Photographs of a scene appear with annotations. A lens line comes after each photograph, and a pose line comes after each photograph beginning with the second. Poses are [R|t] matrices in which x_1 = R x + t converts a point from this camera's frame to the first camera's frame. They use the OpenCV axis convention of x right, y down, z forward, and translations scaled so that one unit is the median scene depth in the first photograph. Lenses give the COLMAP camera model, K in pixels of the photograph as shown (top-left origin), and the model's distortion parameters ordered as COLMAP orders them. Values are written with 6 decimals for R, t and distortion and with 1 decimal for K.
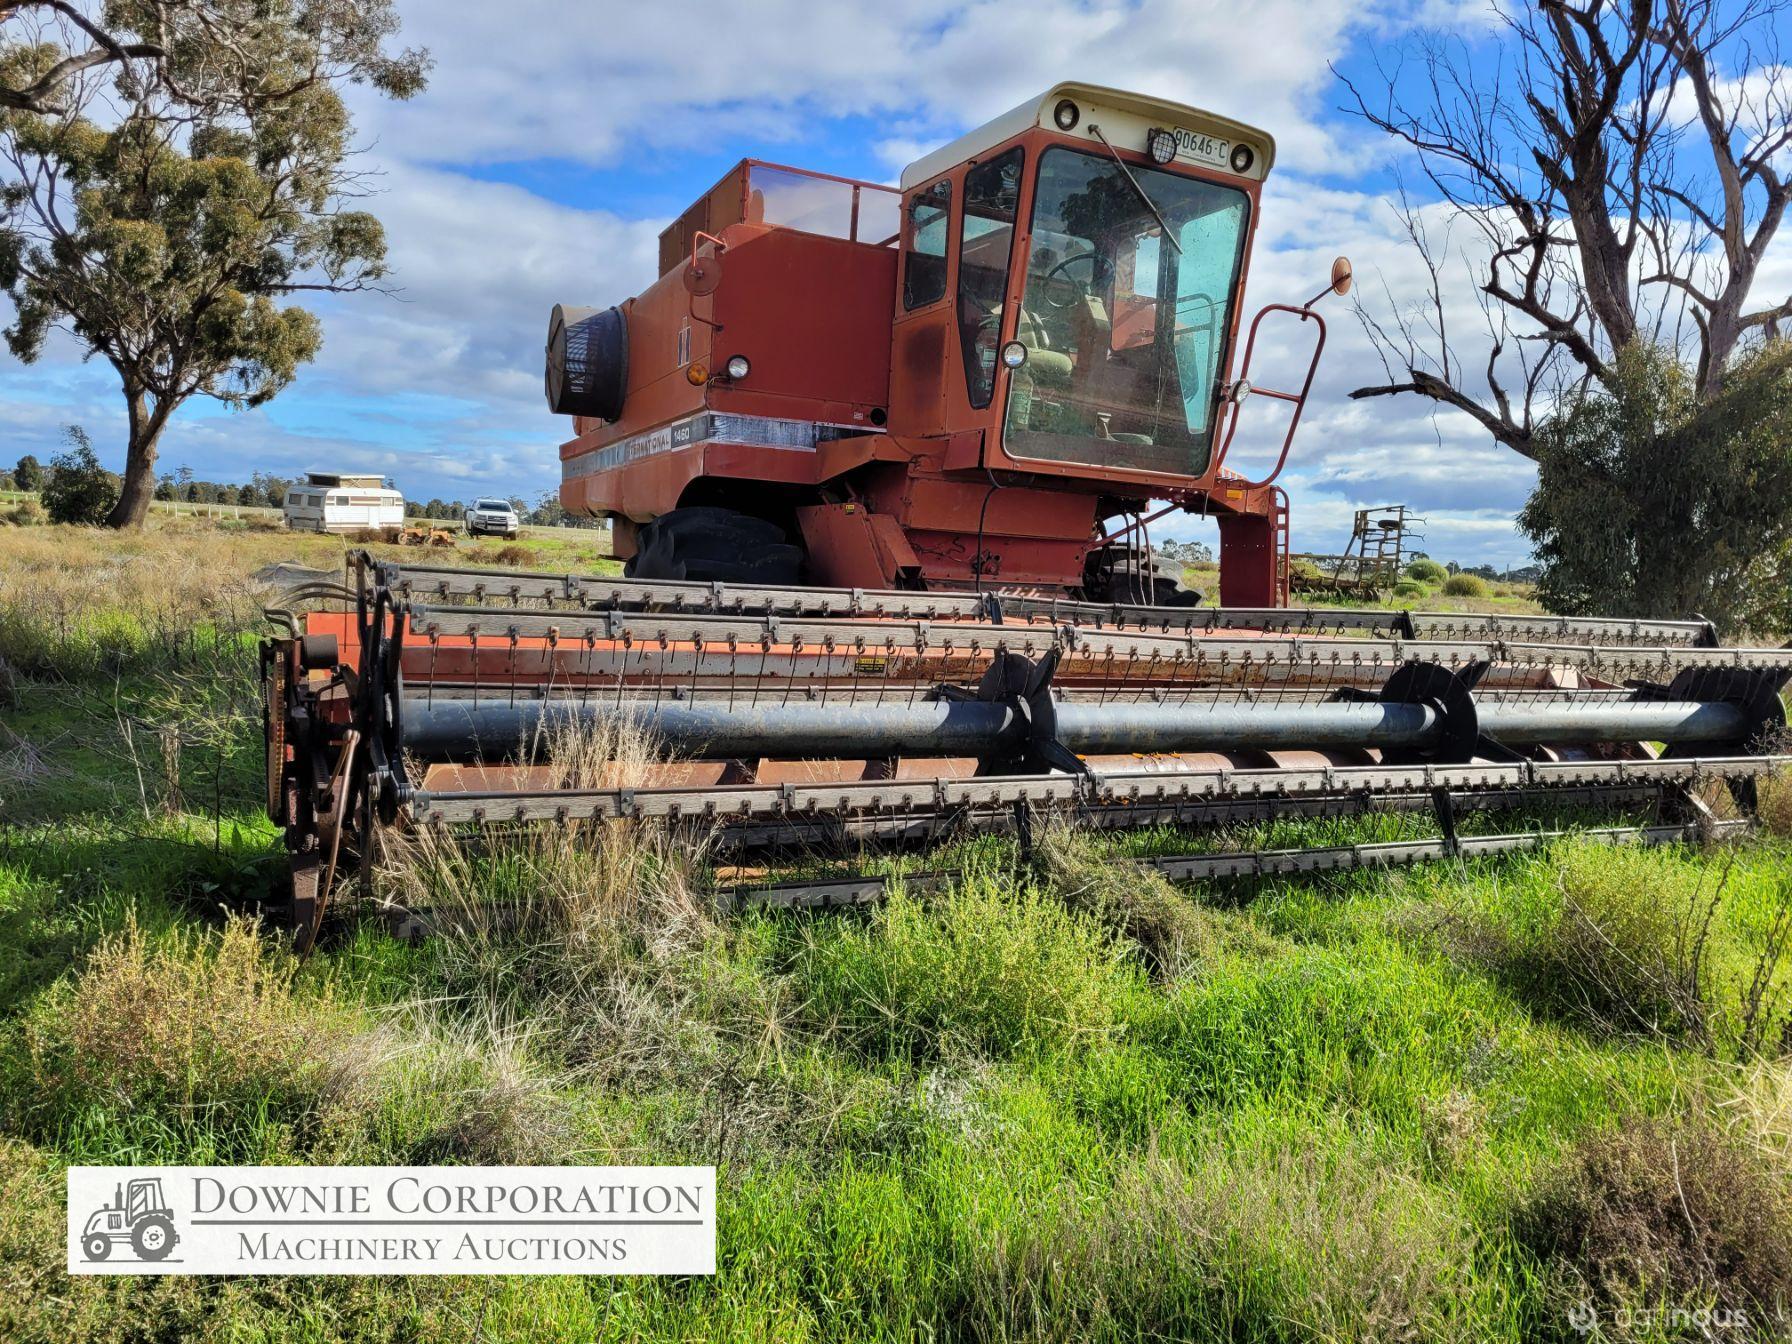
lens RADIAL K [[1364.8, 0, 897.9], [0, 1364.8, 632.0], [0, 0, 1]] dist [0.054571, -0.053087]
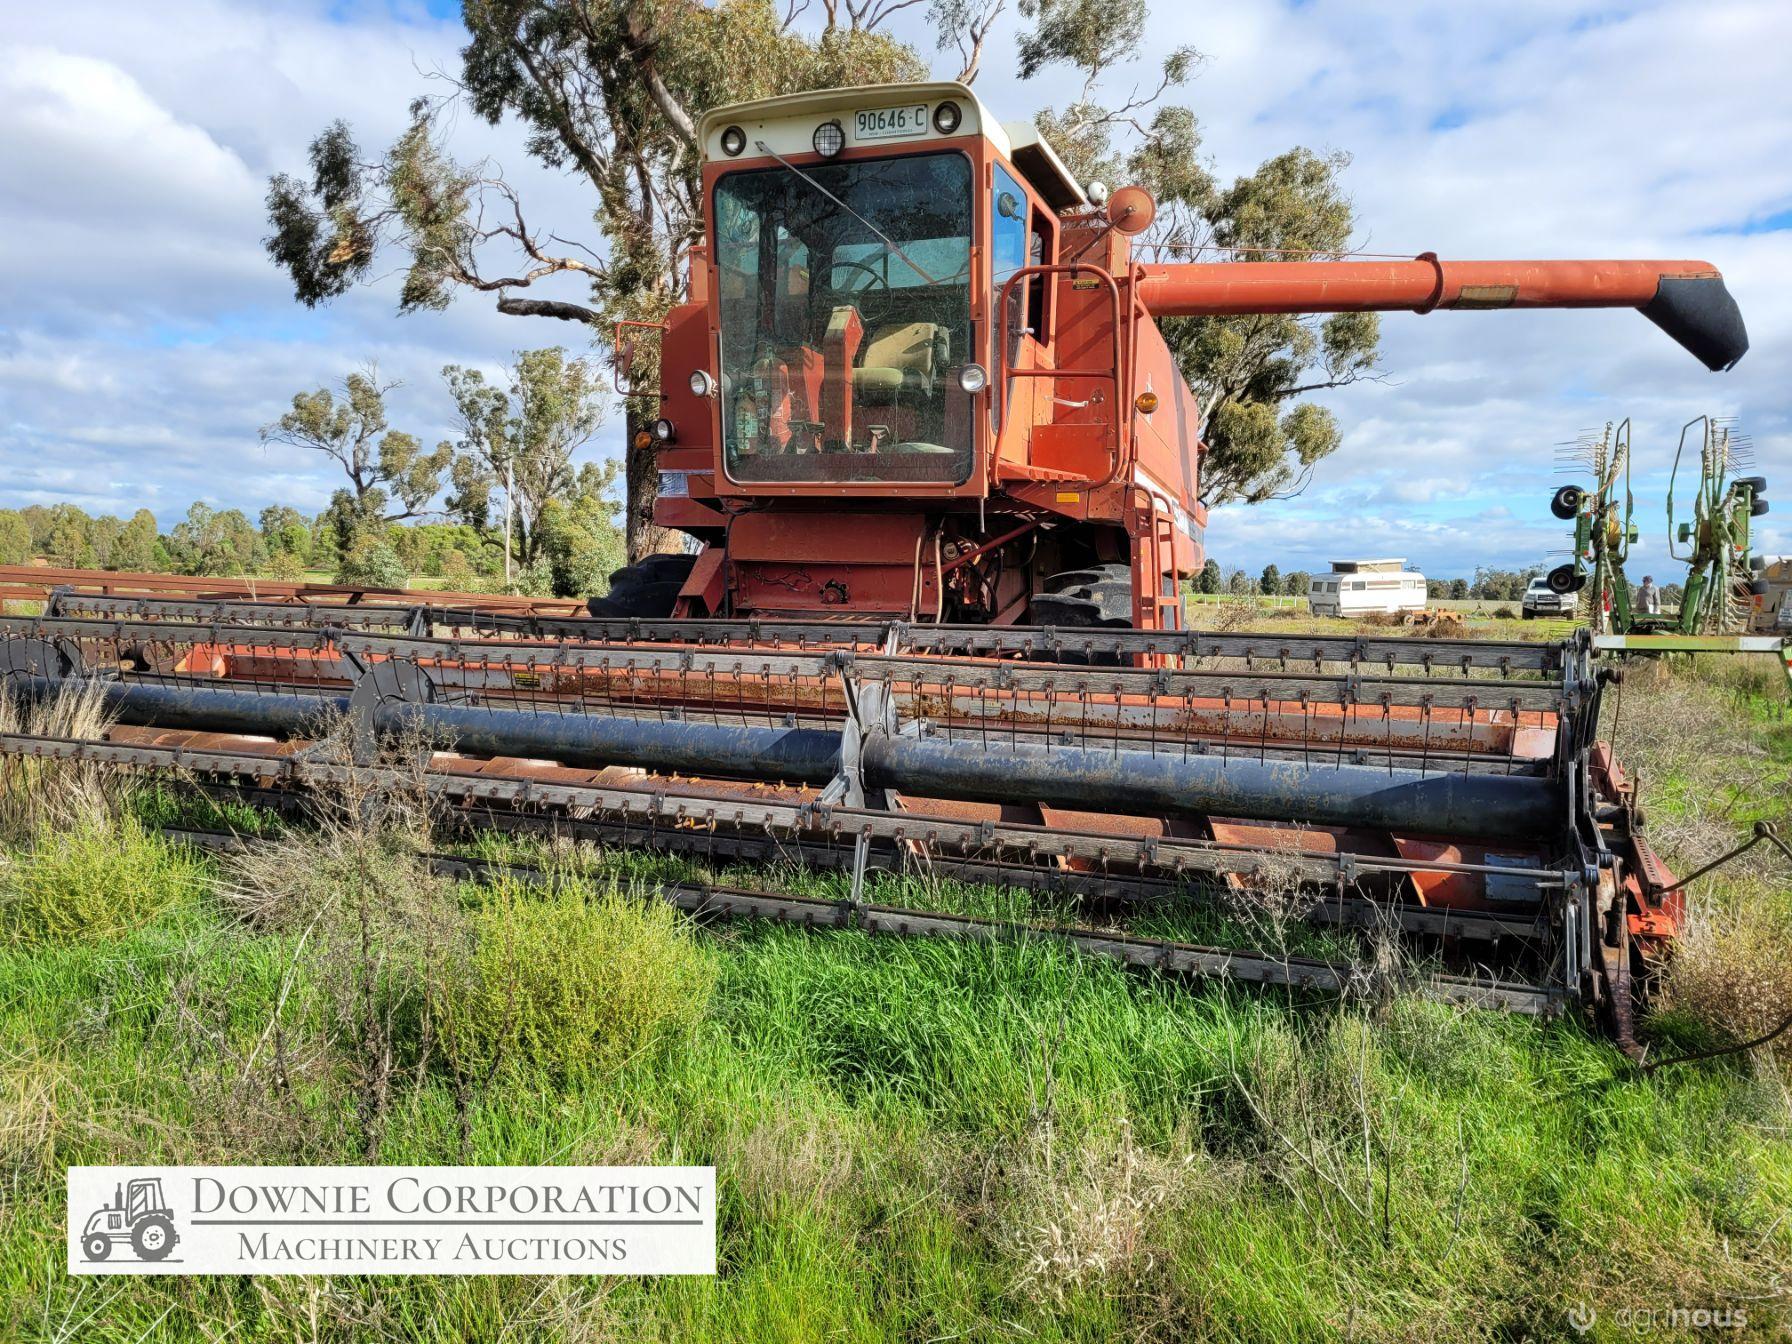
lens RADIAL K [[1356.8, 0, 896.0], [0, 1356.8, 672.0], [0, 0, 1]] dist [0.058107, 0.001189]
pose [[0.642614, 0.001586, -0.766188, 0.177346], [-0.032035, 0.999179, -0.024800, 0.006523], [0.765520, 0.040481, 0.642137, 0.083827]]
